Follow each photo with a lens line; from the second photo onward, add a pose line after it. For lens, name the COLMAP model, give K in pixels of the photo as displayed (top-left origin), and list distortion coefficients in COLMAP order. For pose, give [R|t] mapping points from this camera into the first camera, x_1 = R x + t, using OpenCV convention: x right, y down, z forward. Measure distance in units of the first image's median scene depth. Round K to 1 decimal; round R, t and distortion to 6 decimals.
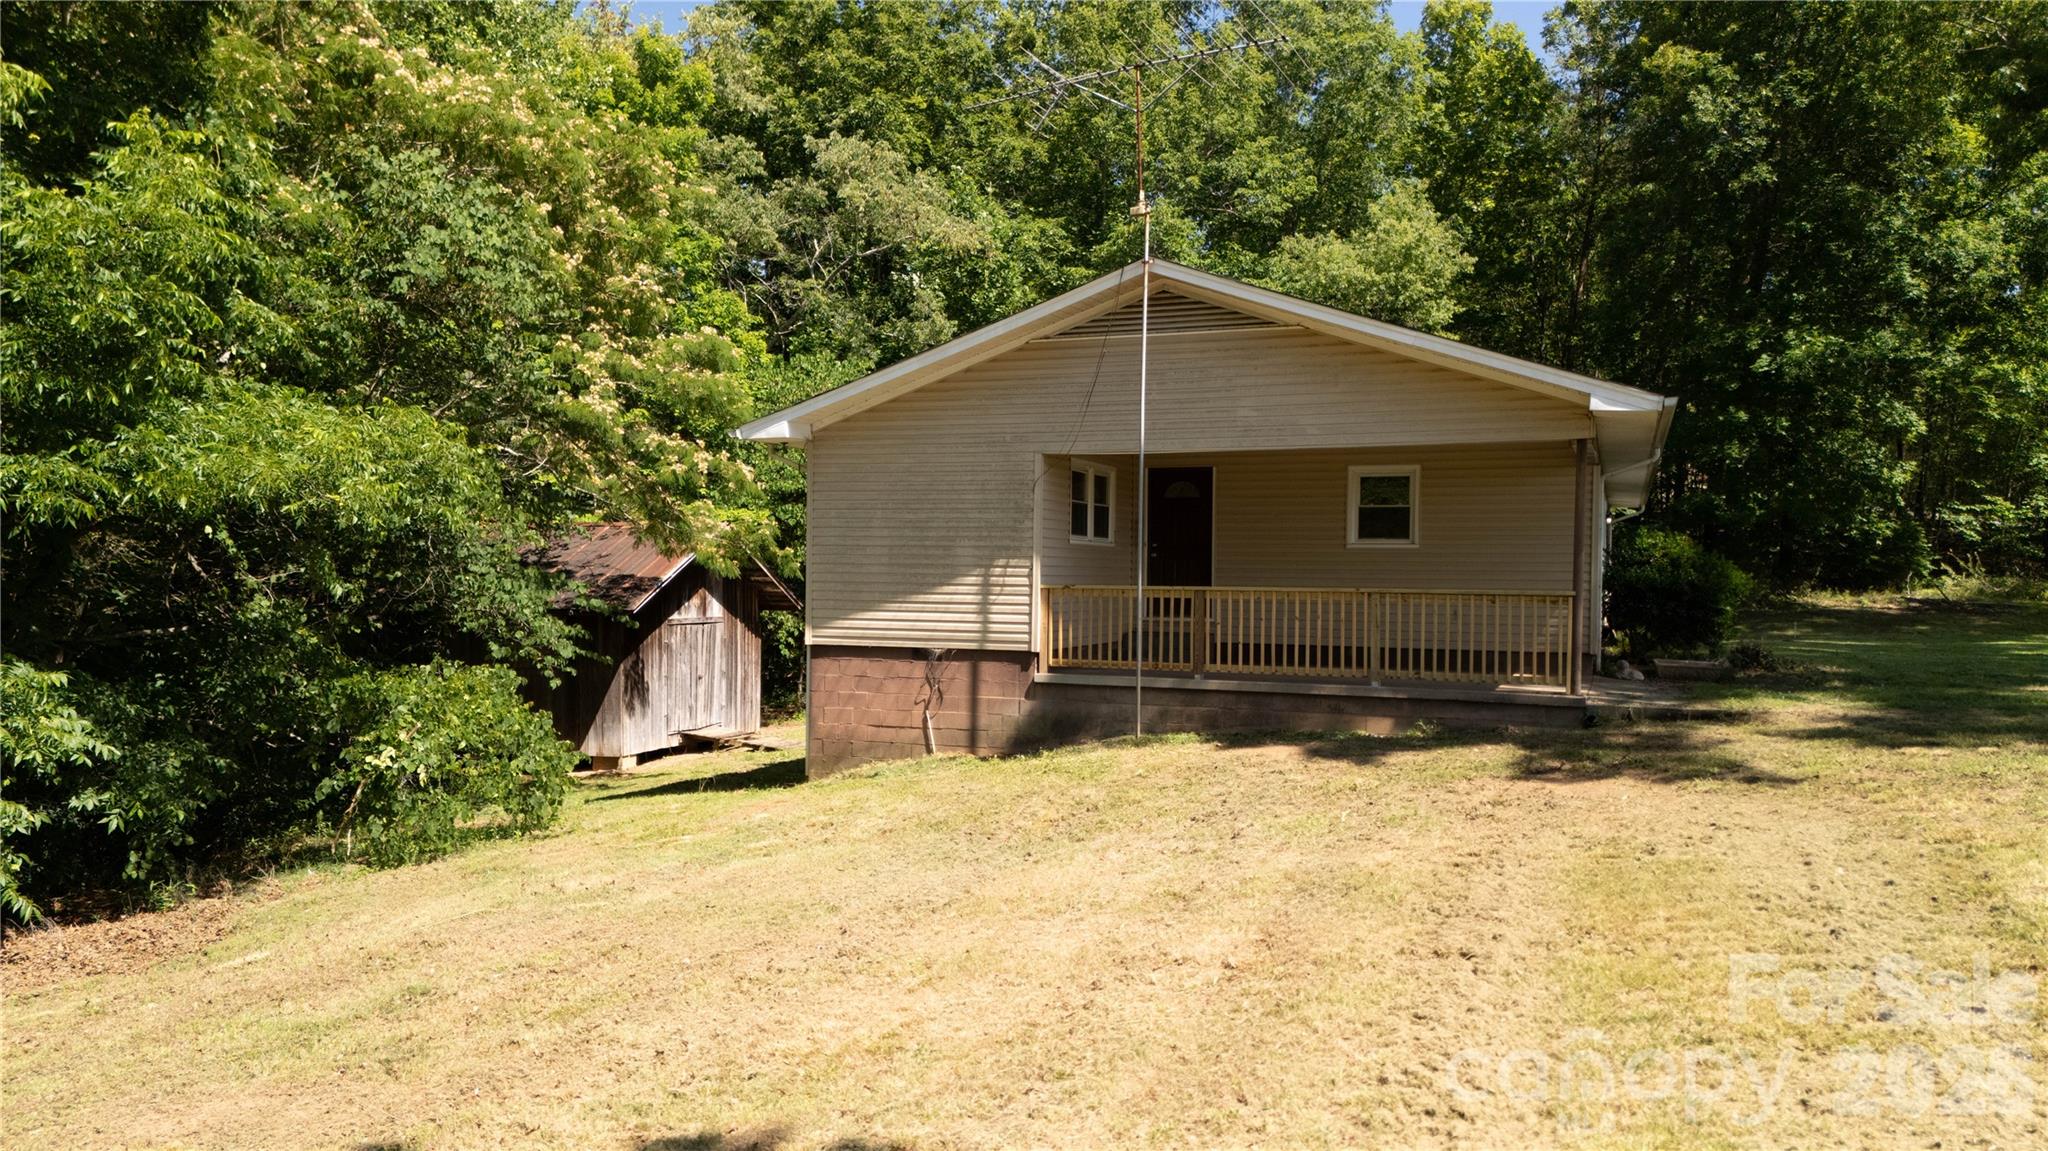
lens RADIAL K [[1496.6, 0, 1024.0], [0, 1496.6, 575.5], [0, 0, 1]] dist [0.101026, -0.069223]
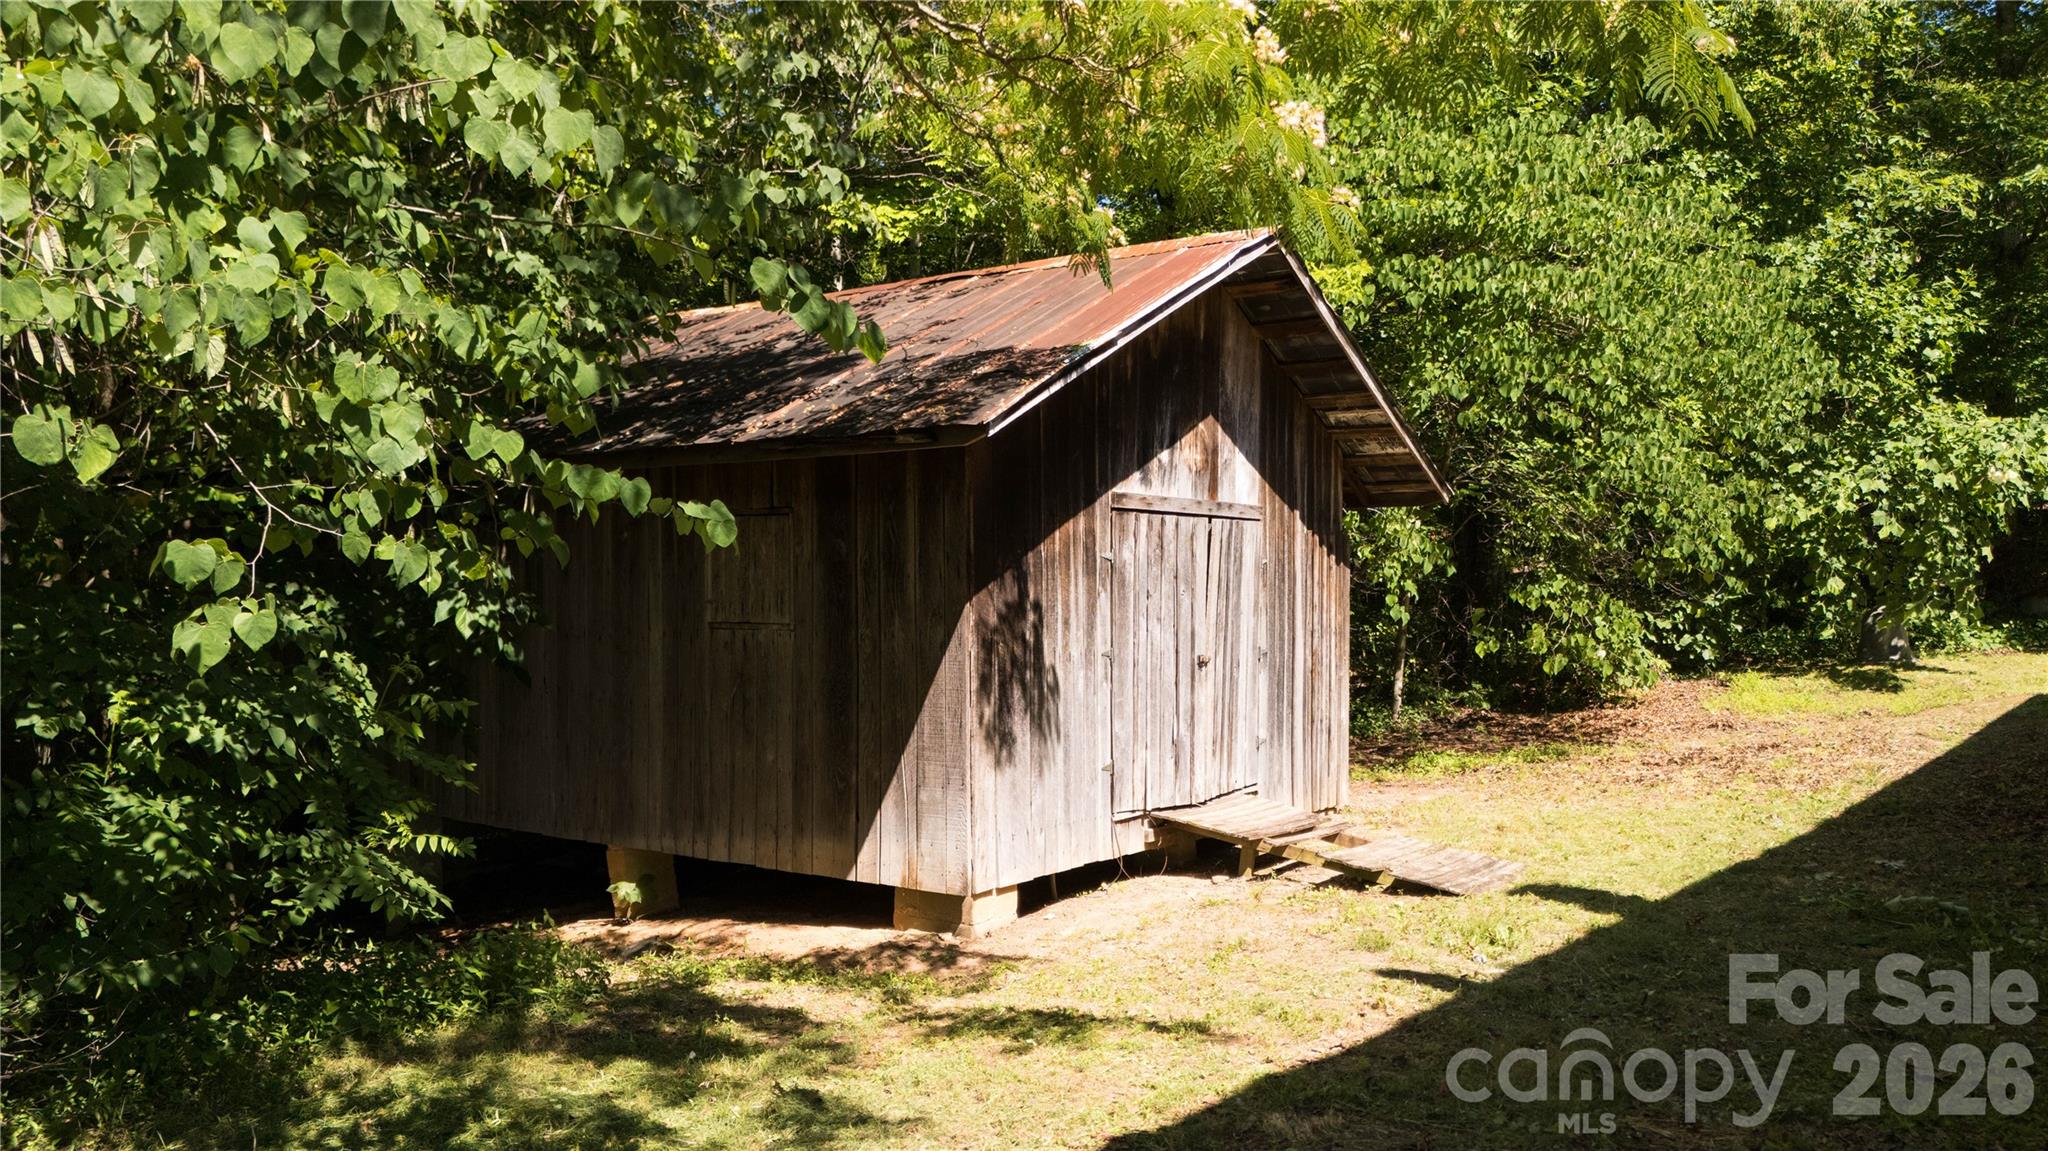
lens RADIAL K [[1496.6, 0, 1024.0], [0, 1496.6, 575.5], [0, 0, 1]] dist [0.101026, -0.069223]
pose [[0.947074, -0.000208, -0.321014, -0.144718], [-0.002484, 0.999965, -0.007978, 0.051778], [0.321004, 0.008353, 0.947041, 0.665850]]
